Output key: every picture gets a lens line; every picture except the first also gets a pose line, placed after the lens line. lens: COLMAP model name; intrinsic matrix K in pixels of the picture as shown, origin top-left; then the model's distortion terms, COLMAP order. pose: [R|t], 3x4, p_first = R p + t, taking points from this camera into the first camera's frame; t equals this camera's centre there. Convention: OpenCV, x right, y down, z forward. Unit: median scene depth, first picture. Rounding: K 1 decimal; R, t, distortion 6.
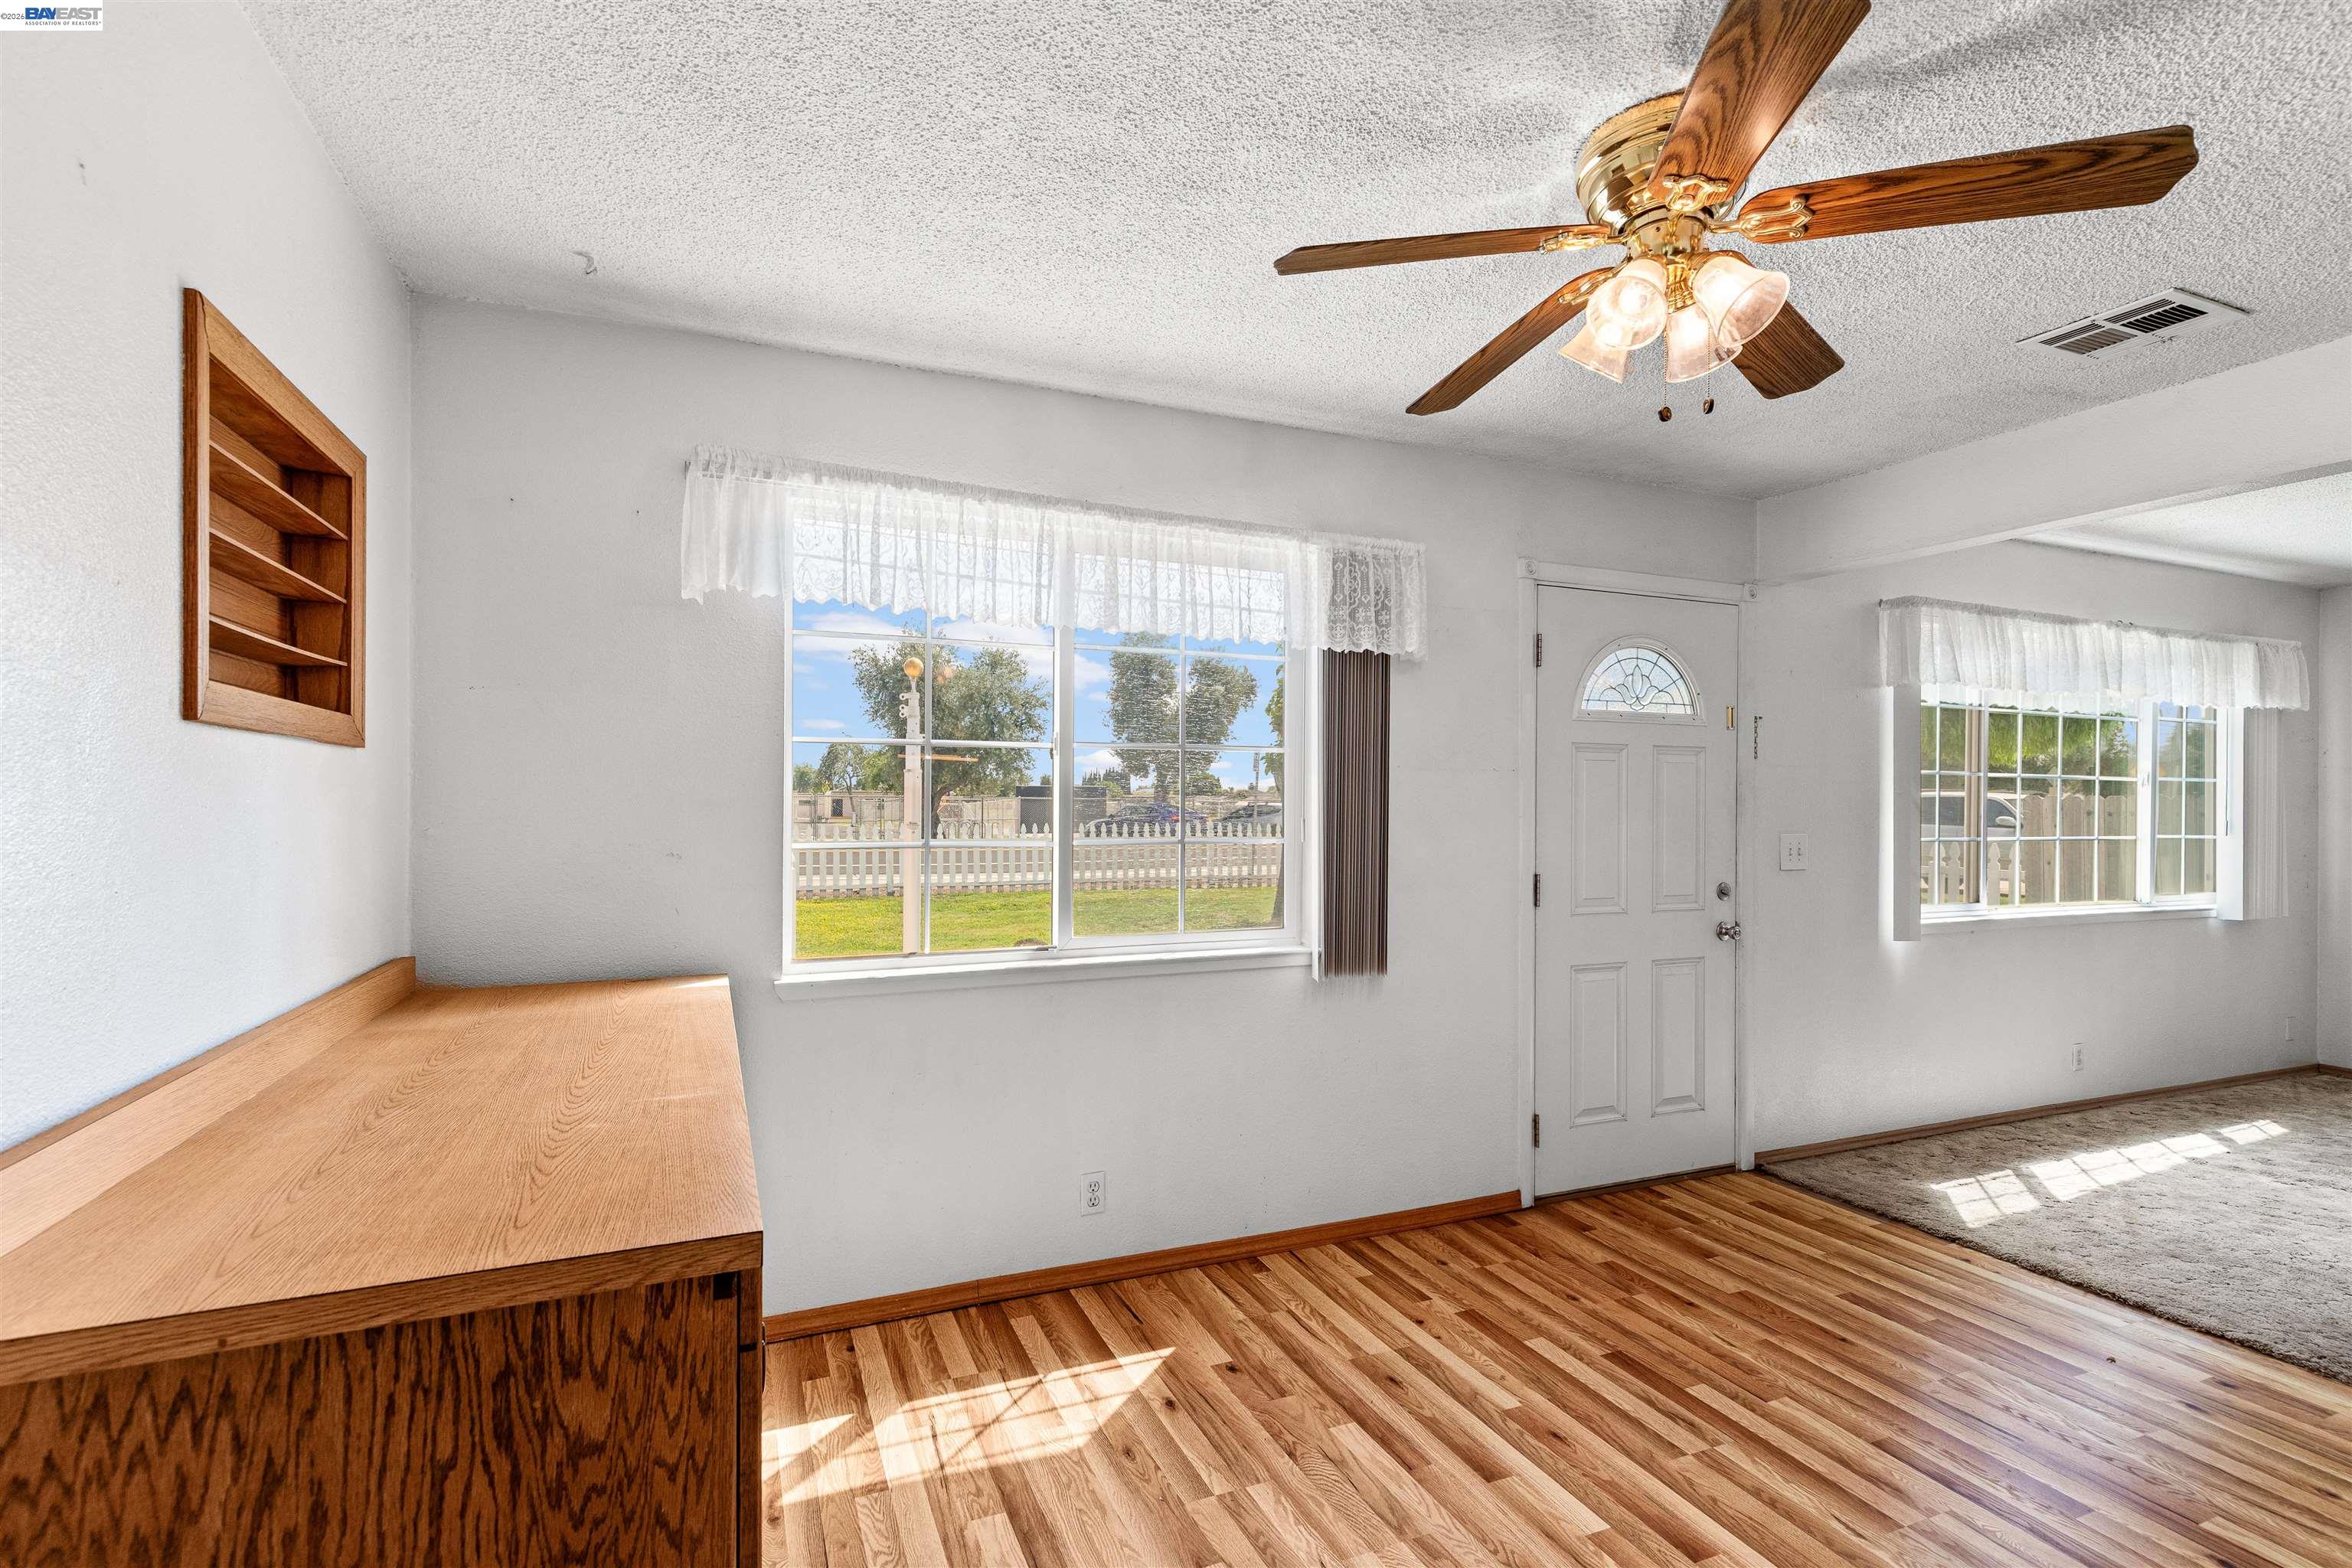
lens RADIAL K [[1091.0, 0, 1170.2], [0, 1091.0, 799.6], [0, 0, 1]] dist [0.002986, -0.000230]
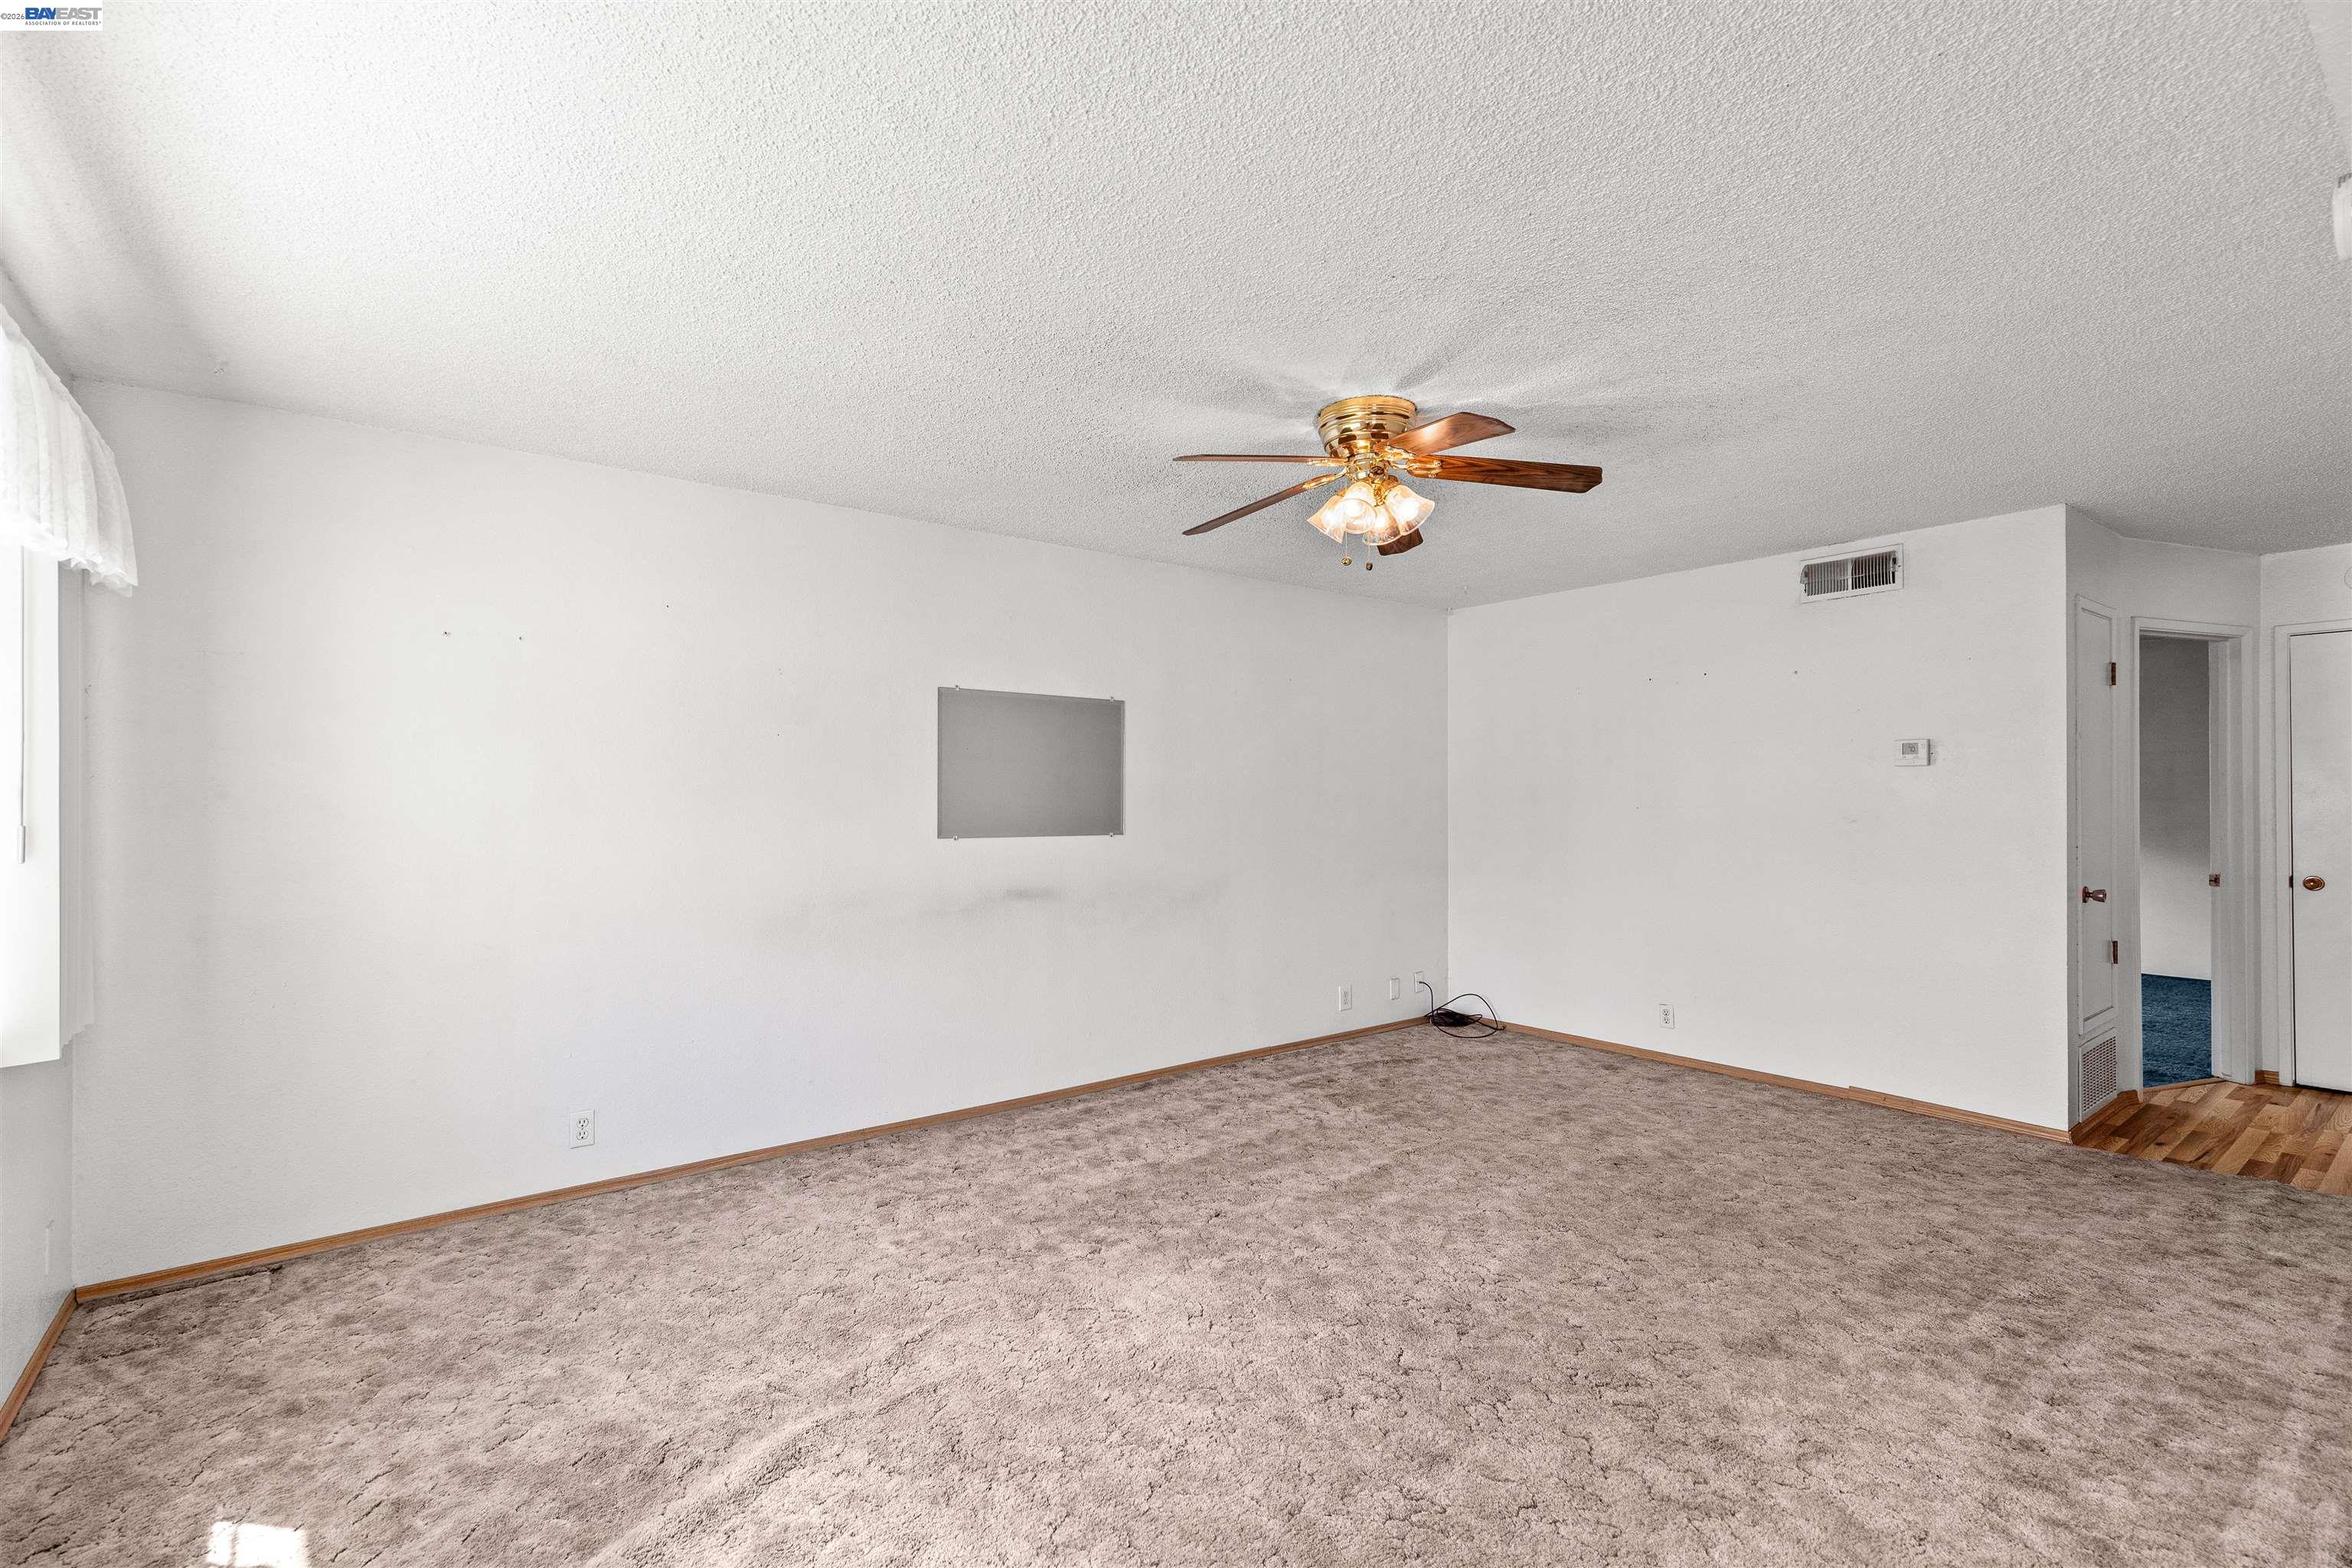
lens RADIAL K [[1052.6, 0, 1170.7], [0, 1052.6, 792.9], [0, 0, 1]] dist [0.004820, 0.000345]
pose [[-0.262660, -0.001035, 0.964888, 0.606235], [-0.000769, 0.999999, 0.000864, 0.007246], [-0.964888, -0.000515, -0.262661, 0.893439]]
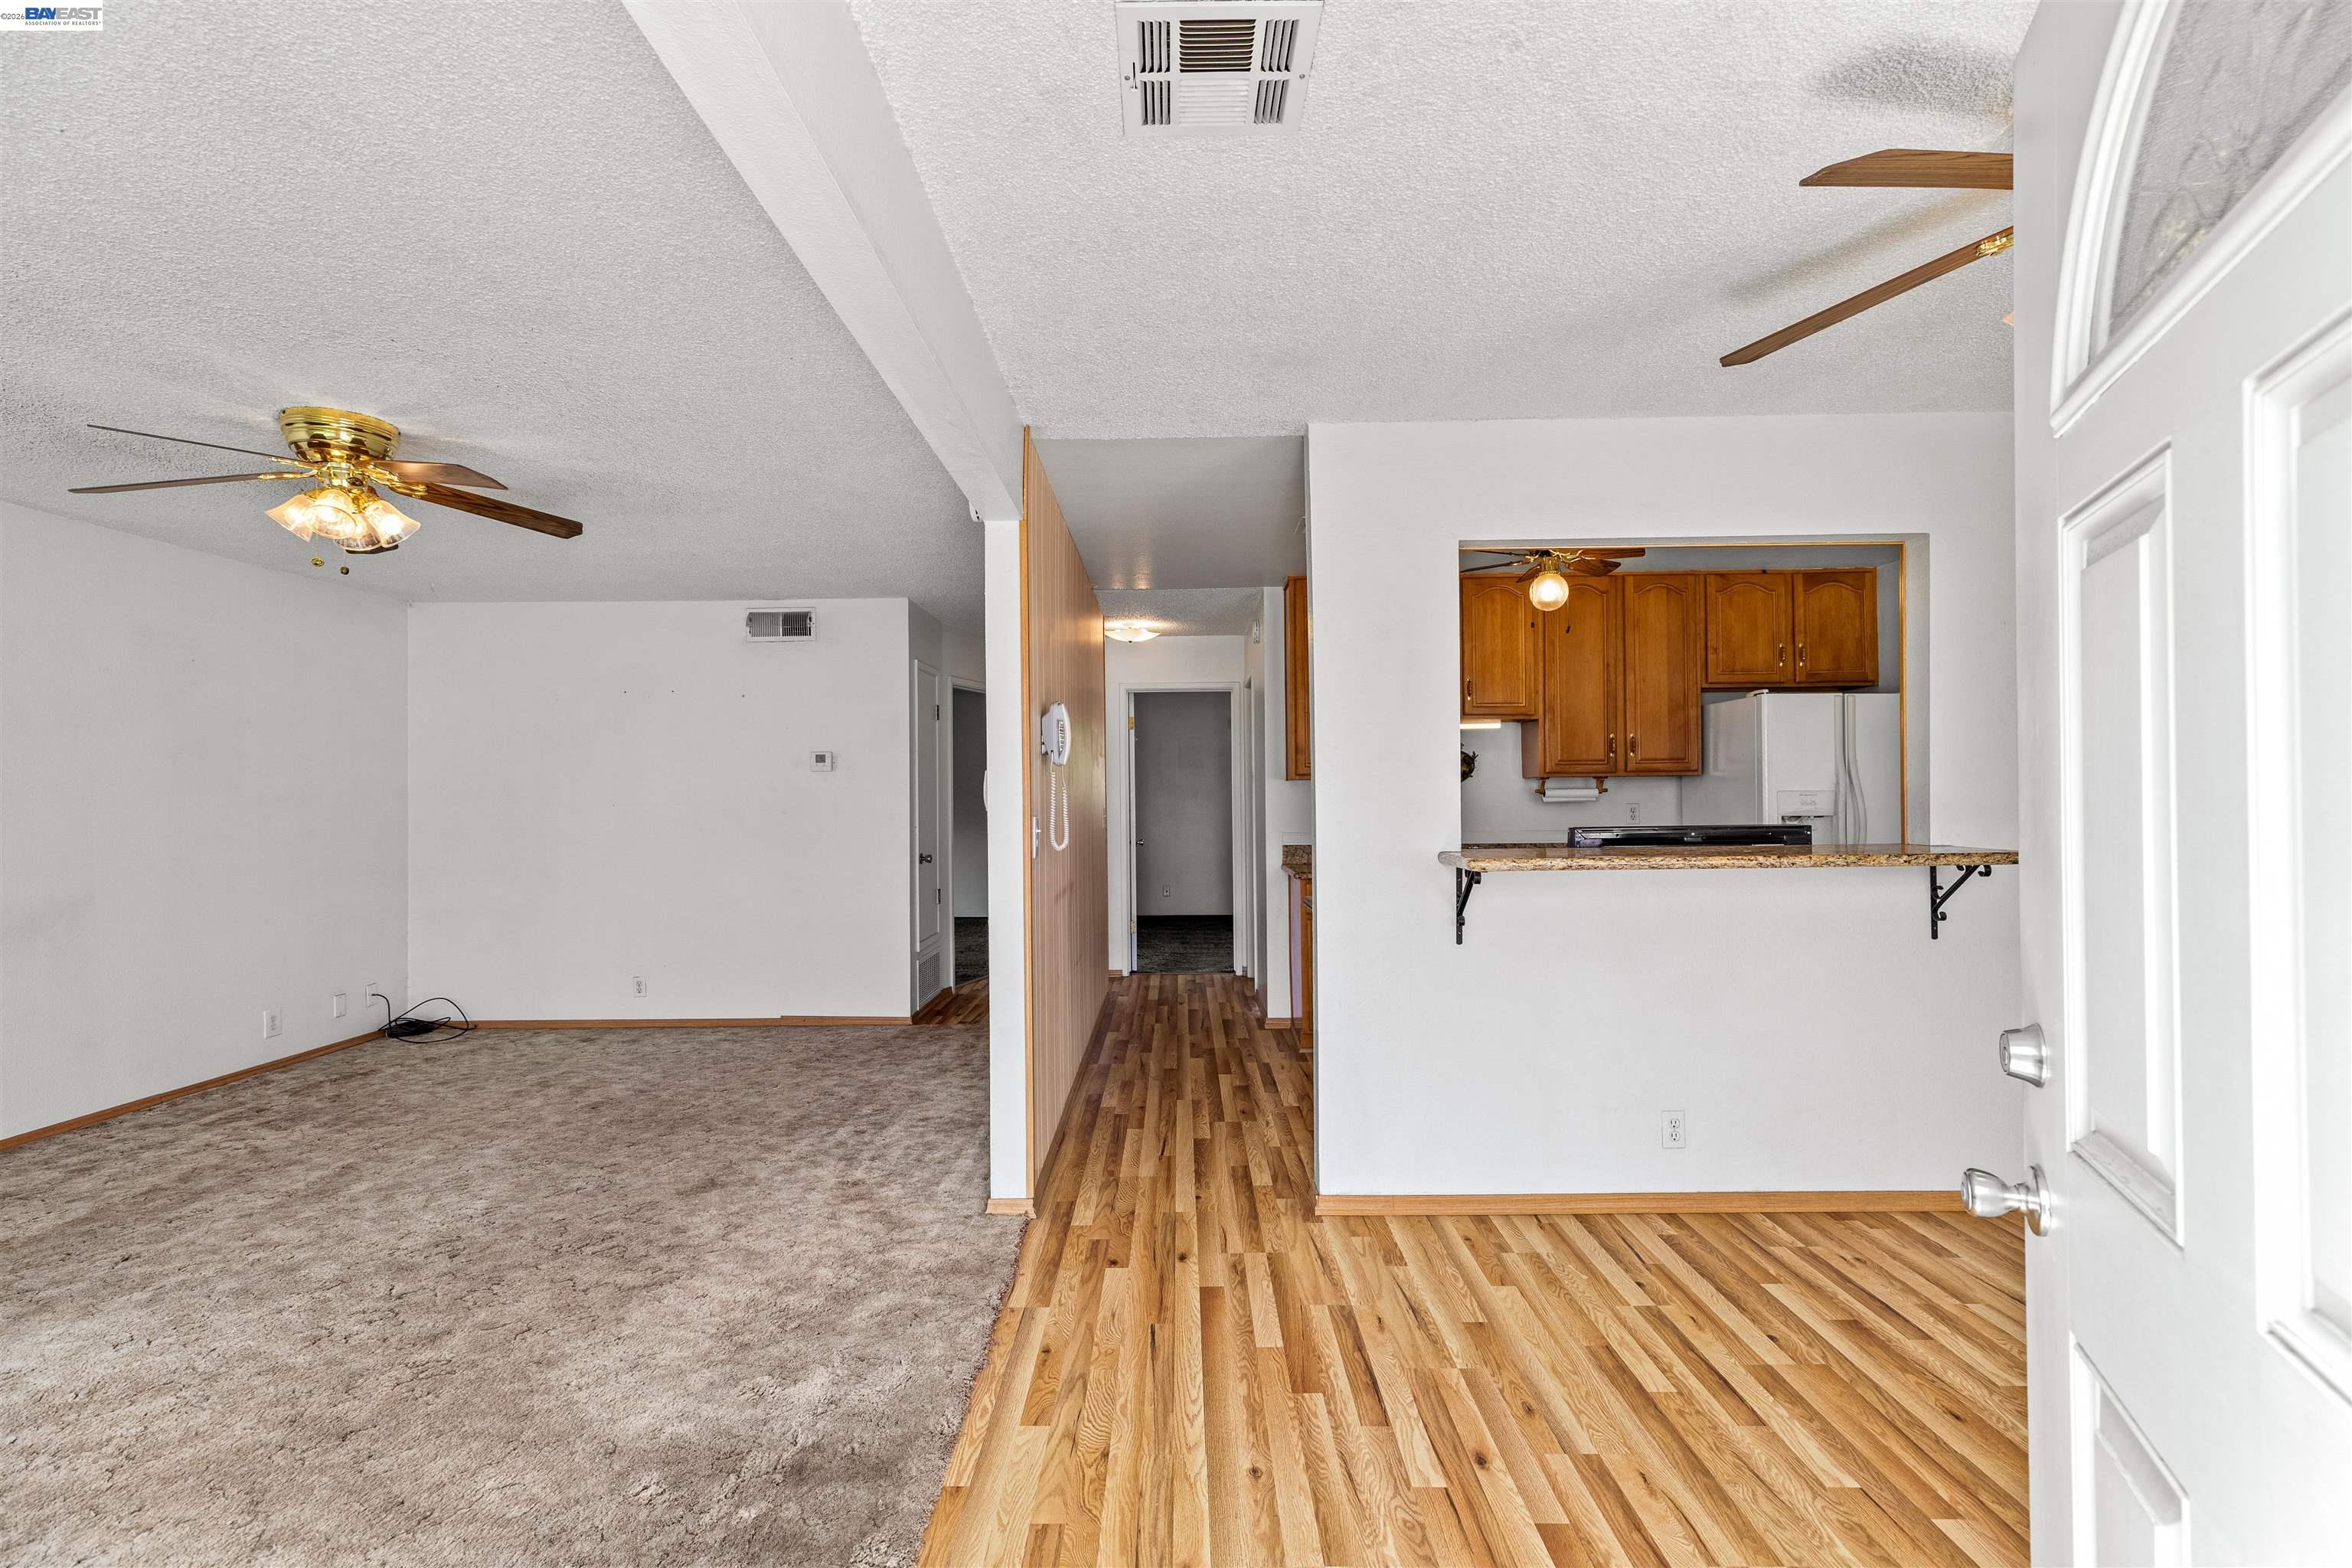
lens RADIAL K [[1049.2, 0, 1171.4], [0, 1049.2, 786.2], [0, 0, 1]] dist [0.004923, -0.000023]
pose [[-0.920874, 0.006098, 0.389813, 0.416668], [0.003057, 0.999960, -0.008421, 0.014621], [-0.389849, -0.006563, -0.920855, 1.046116]]
